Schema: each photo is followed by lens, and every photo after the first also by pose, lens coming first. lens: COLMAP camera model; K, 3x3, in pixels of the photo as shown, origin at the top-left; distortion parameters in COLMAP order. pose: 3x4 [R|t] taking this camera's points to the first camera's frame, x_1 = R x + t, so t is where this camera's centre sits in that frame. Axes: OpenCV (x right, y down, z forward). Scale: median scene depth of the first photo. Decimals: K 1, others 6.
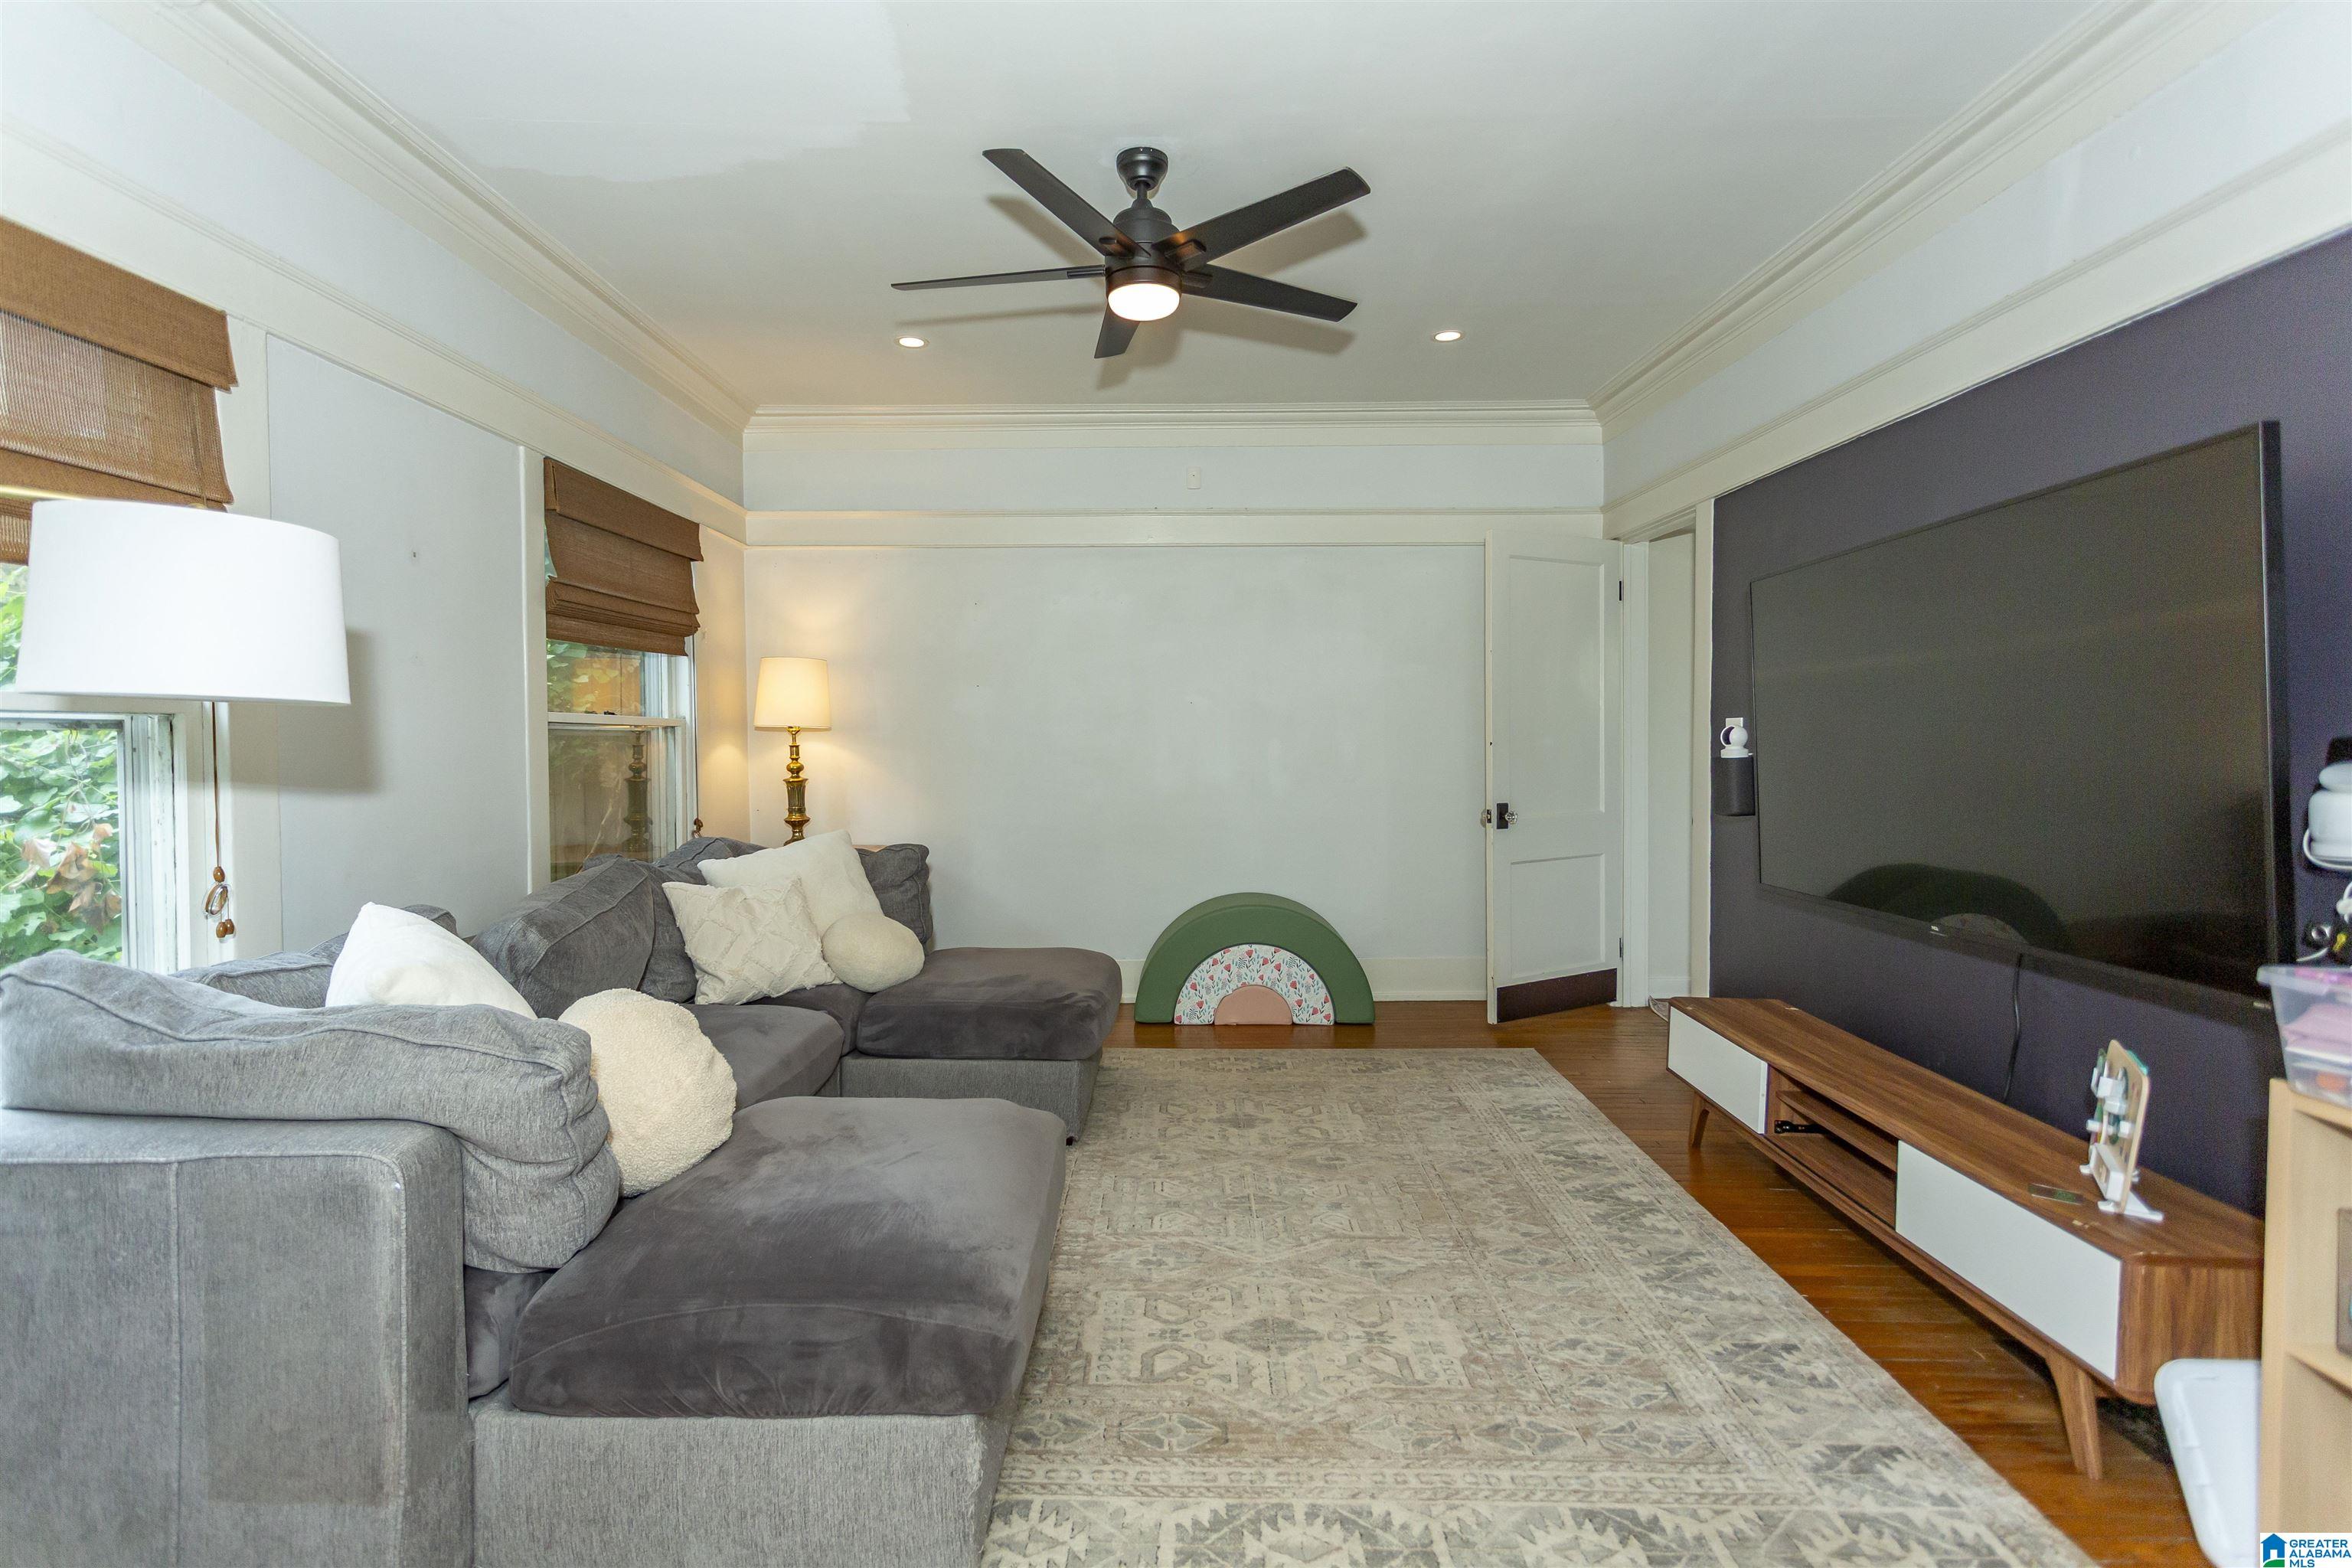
lens RADIAL K [[1106.1, 0, 1187.8], [0, 1106.1, 778.9], [0, 0, 1]] dist [-0.003503, 0.003506]
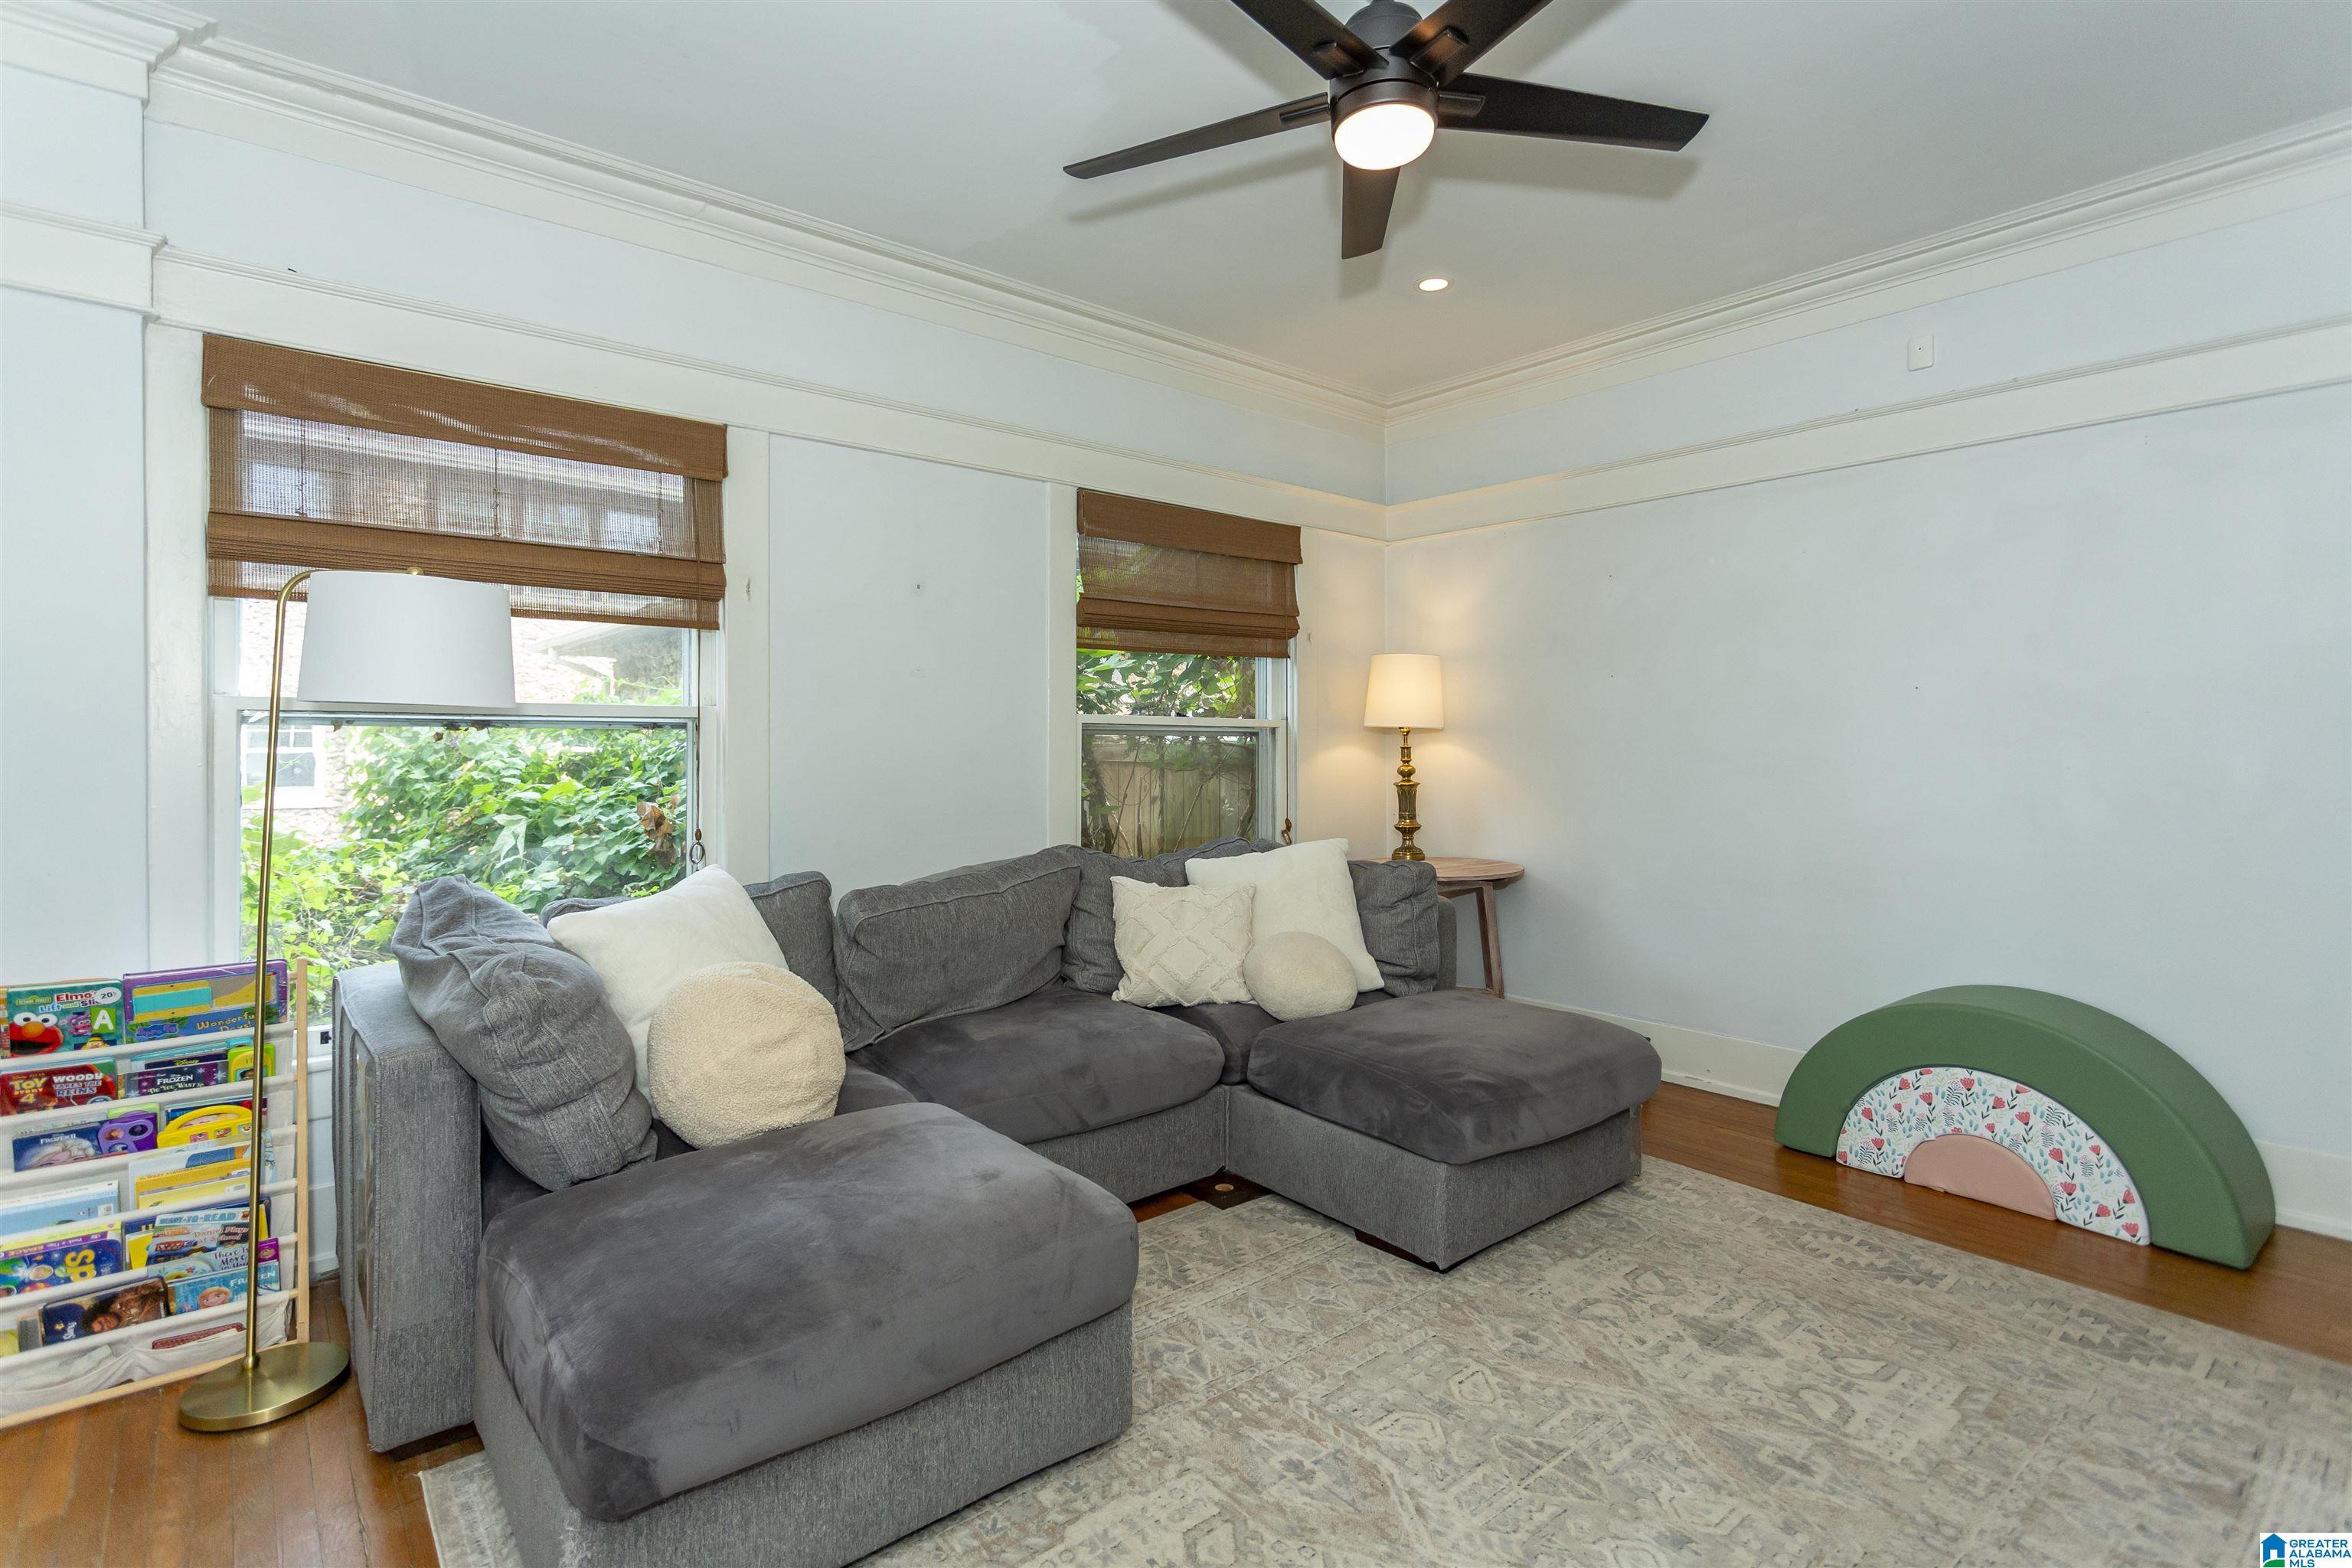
lens RADIAL K [[1106.1, 0, 1194.6], [0, 1106.1, 768.4], [0, 0, 1]] dist [-0.003503, 0.003506]
pose [[0.644010, 0.019195, -0.764776, 0.269505], [-0.031675, 0.999497, -0.001587, -0.005913], [0.764361, 0.025246, 0.644294, 0.281442]]
